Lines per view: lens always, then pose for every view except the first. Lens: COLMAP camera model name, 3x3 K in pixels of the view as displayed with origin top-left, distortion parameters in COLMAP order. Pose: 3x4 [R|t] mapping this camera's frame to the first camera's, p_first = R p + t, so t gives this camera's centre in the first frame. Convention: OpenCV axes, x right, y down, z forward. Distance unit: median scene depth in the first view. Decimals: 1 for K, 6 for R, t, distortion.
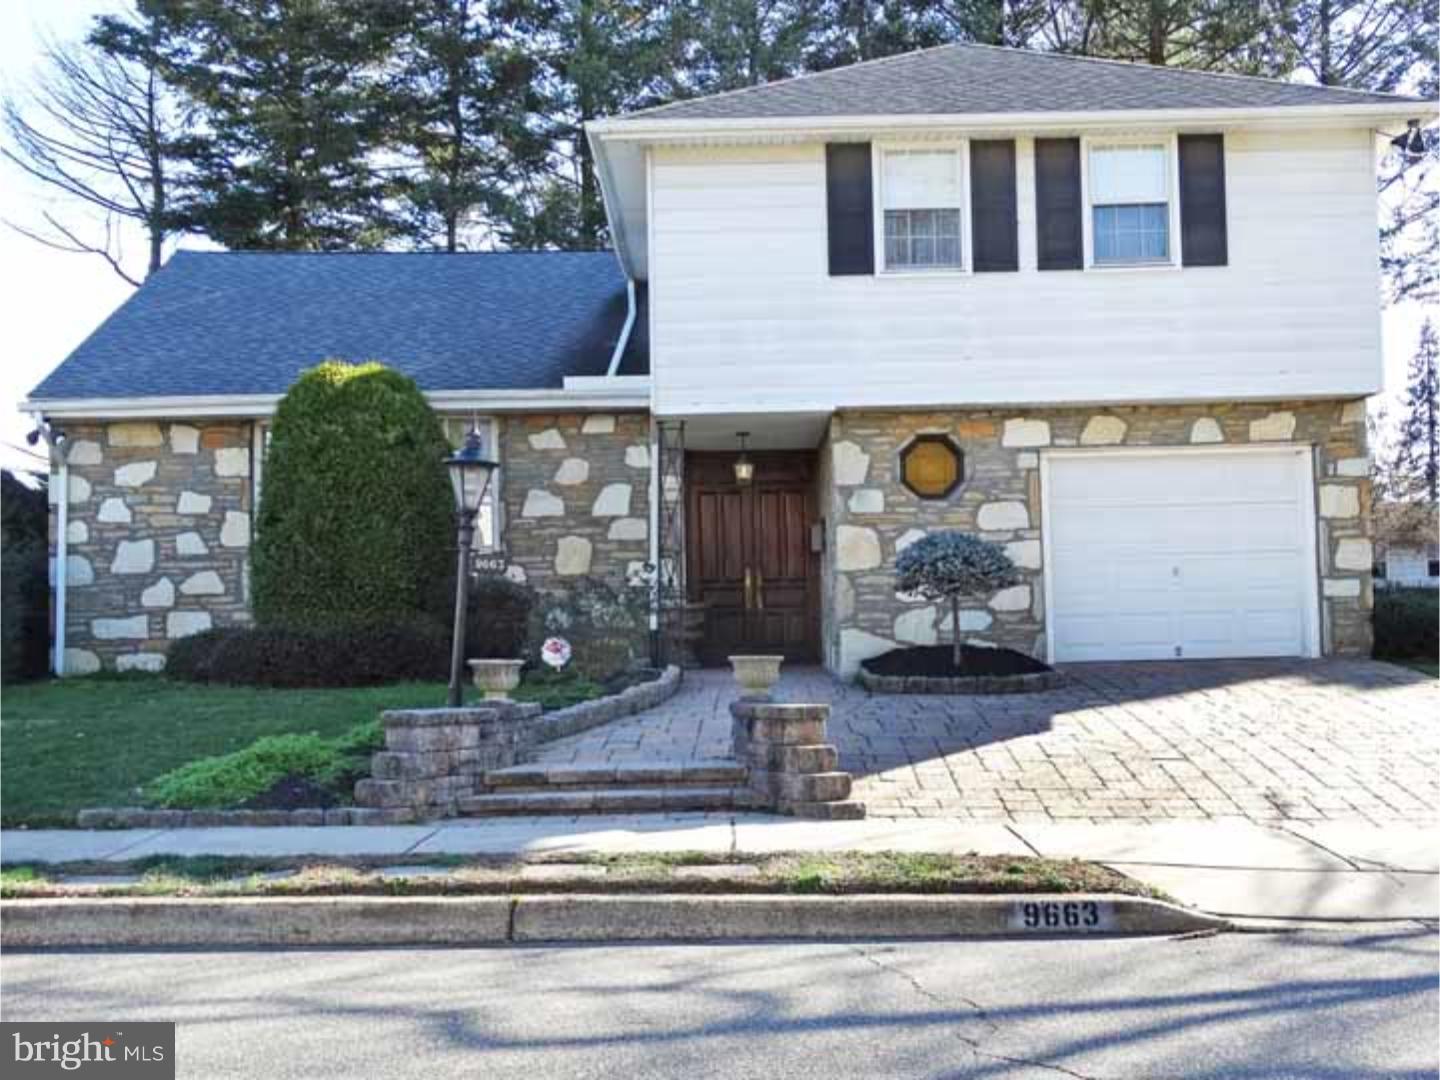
lens RADIAL K [[1869.8, 0, 720.1], [0, 1869.8, 606.1], [0, 0, 1]] dist [0.160588, -0.050848]
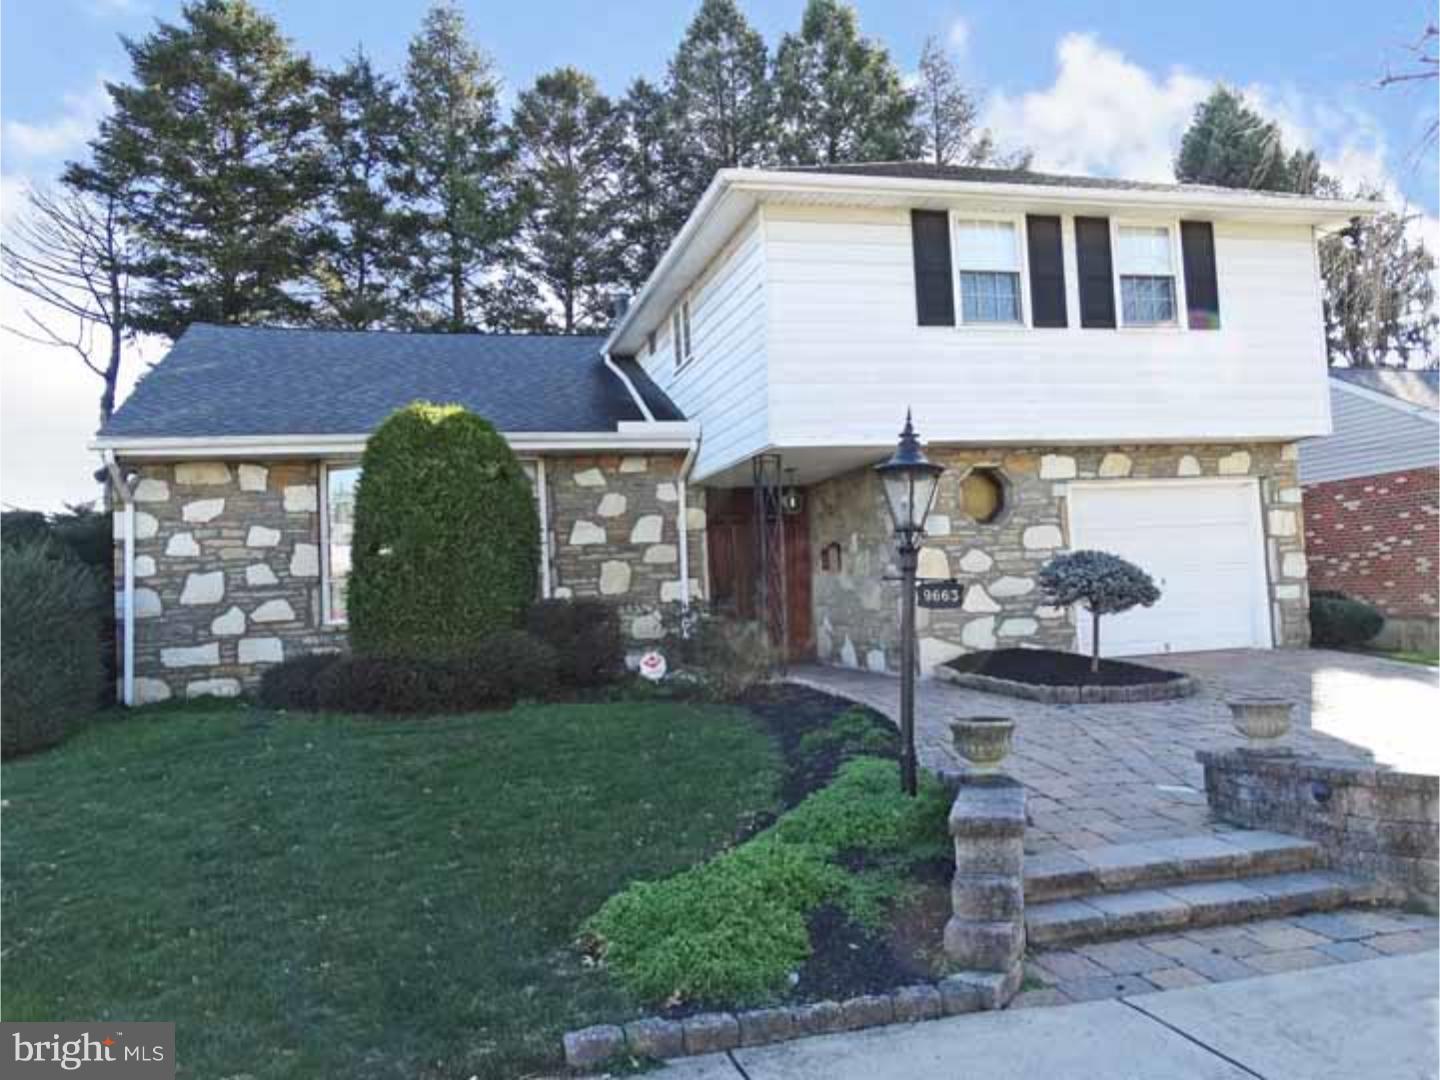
lens RADIAL K [[1095.0, 0, 719.7], [0, 1095.0, 567.5], [0, 0, 1]] dist [0.060799, 0.002990]
pose [[0.966853, -0.018748, 0.254644, -0.188384], [0.026148, 0.999327, -0.025709, -0.014110], [-0.253990, 0.031515, 0.966693, 0.329152]]
